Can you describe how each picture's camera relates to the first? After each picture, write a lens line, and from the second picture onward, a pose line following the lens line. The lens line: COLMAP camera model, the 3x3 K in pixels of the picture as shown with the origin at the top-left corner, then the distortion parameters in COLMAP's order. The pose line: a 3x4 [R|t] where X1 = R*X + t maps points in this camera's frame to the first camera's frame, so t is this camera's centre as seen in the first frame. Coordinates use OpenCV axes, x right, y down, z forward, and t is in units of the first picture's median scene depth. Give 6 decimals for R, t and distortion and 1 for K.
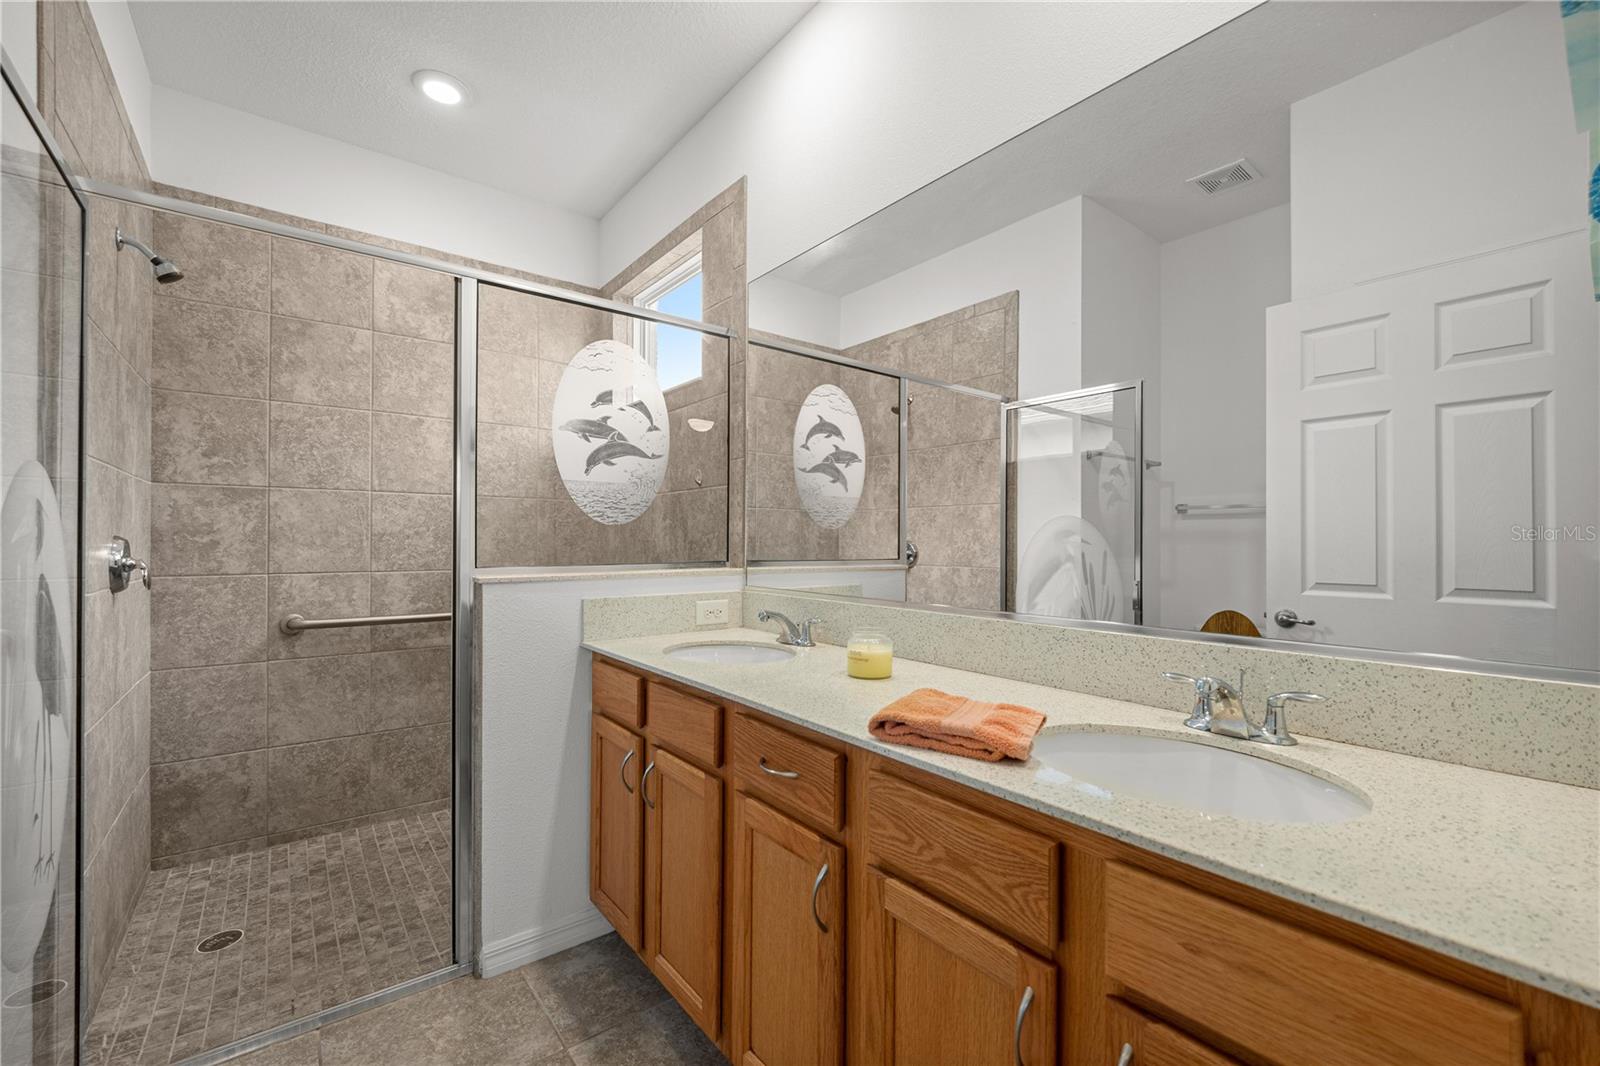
lens RADIAL K [[663.6, 0, 803.2], [0, 663.6, 535.1], [0, 0, 1]] dist [-0.003283, -0.000201]
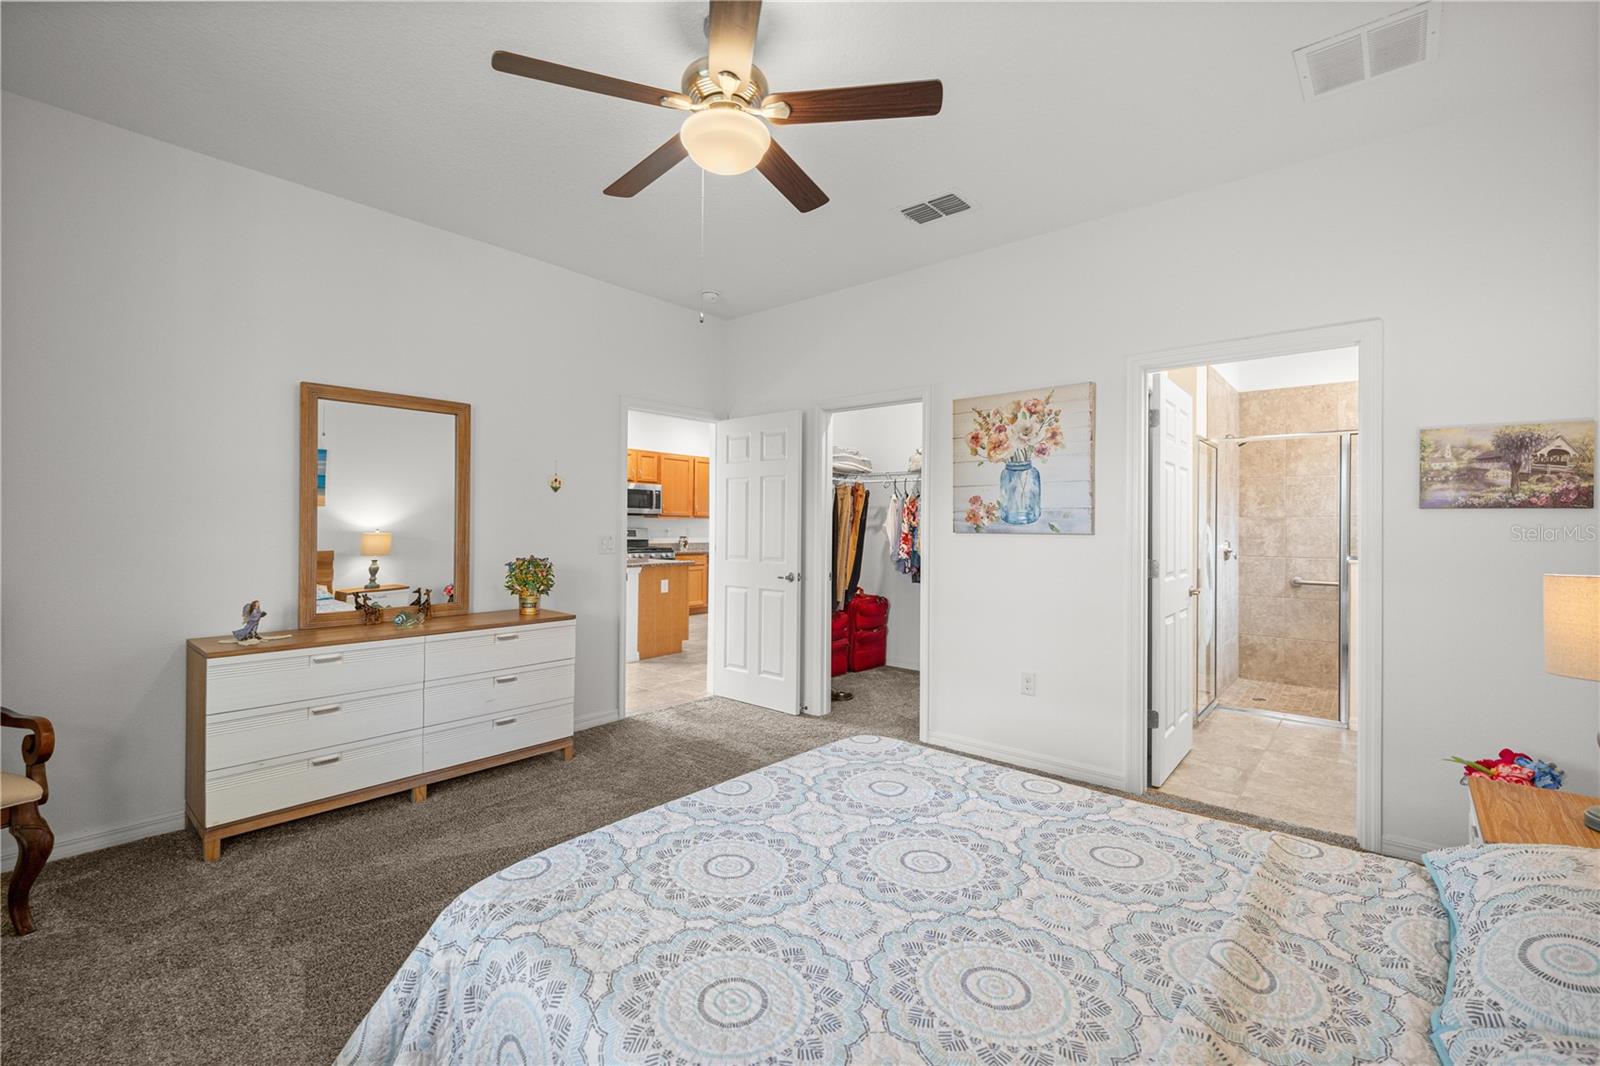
lens RADIAL K [[681.7, 0, 803.0], [0, 681.7, 527.7], [0, 0, 1]] dist [0.000626, -0.000214]
pose [[0.193730, 0.000148, -0.981055, 1.064155], [0.000300, 1.000000, 0.000211, -0.038744], [0.981055, -0.000335, 0.193730, -0.968819]]
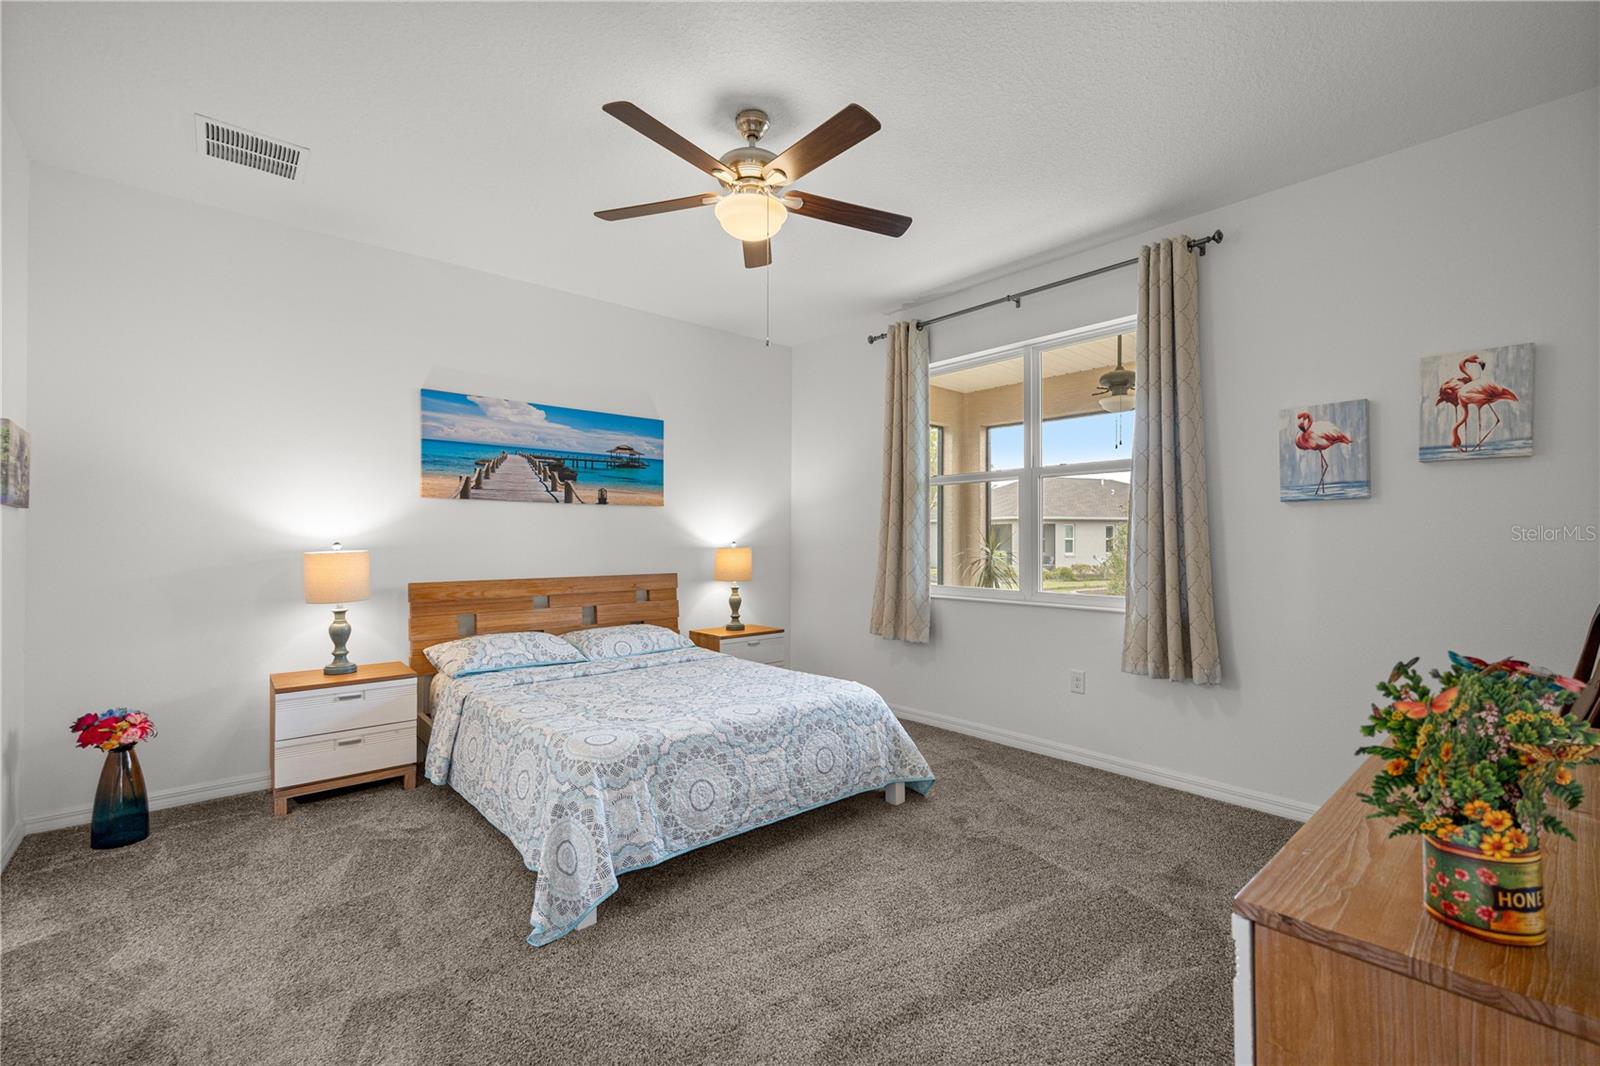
lens RADIAL K [[663.6, 0, 803.2], [0, 663.6, 535.1], [0, 0, 1]] dist [-0.003283, -0.000201]
pose [[-0.044949, 0.003591, 0.998983, -0.715089], [-0.009341, 0.999948, -0.004015, -0.027781], [-0.998946, -0.009512, -0.044914, -0.936835]]
